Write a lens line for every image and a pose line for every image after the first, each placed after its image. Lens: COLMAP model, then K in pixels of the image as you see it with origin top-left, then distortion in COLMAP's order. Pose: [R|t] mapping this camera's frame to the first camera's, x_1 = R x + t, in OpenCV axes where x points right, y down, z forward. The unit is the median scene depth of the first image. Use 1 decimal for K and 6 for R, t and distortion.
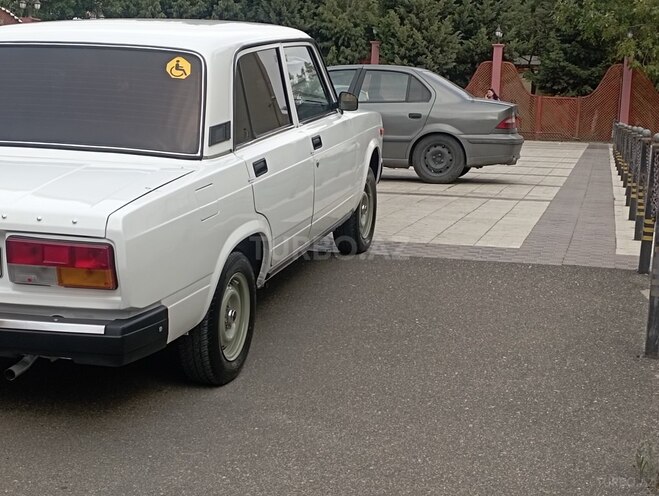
lens RADIAL K [[1095.9, 0, 329.5], [0, 1095.9, 248.0], [0, 0, 1]] dist [0.090440, 0.000398]
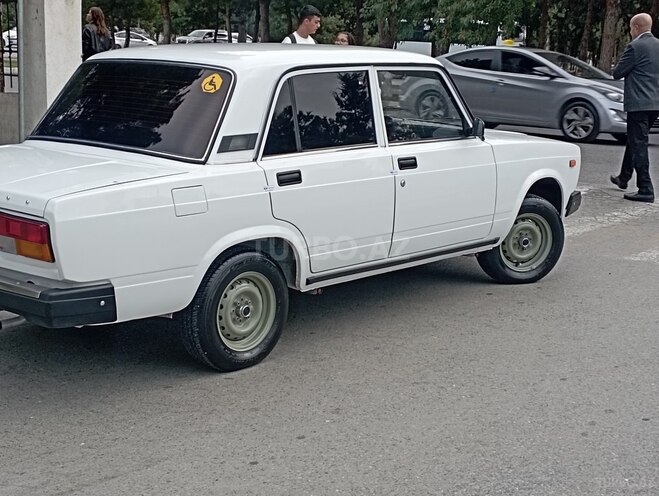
lens RADIAL K [[1095.9, 0, 329.5], [0, 1095.9, 248.0], [0, 0, 1]] dist [0.090440, 0.000398]
pose [[0.887602, 0.092754, -0.451175, 0.498529], [-0.108964, 0.993995, -0.010018, 0.001482], [0.447537, 0.058054, 0.892379, 0.065654]]
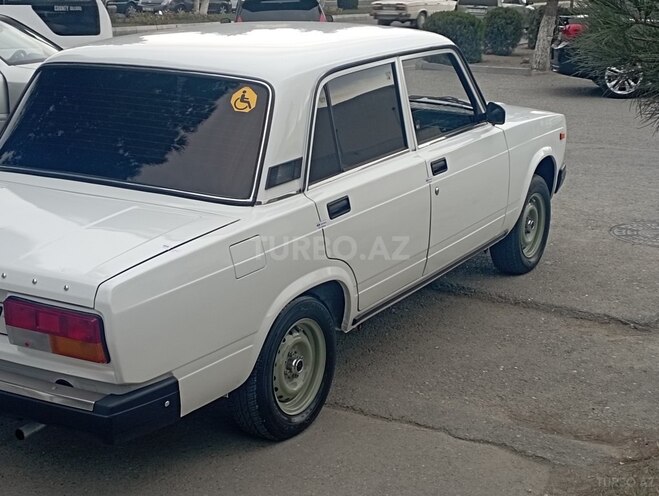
lens RADIAL K [[1095.9, 0, 329.5], [0, 1095.9, 248.0], [0, 0, 1]] dist [0.090440, 0.000398]
pose [[0.960325, 0.062560, -0.271777, 0.188375], [-0.046931, 0.996869, 0.063639, -0.104321], [0.274907, -0.048359, 0.960254, 0.144992]]
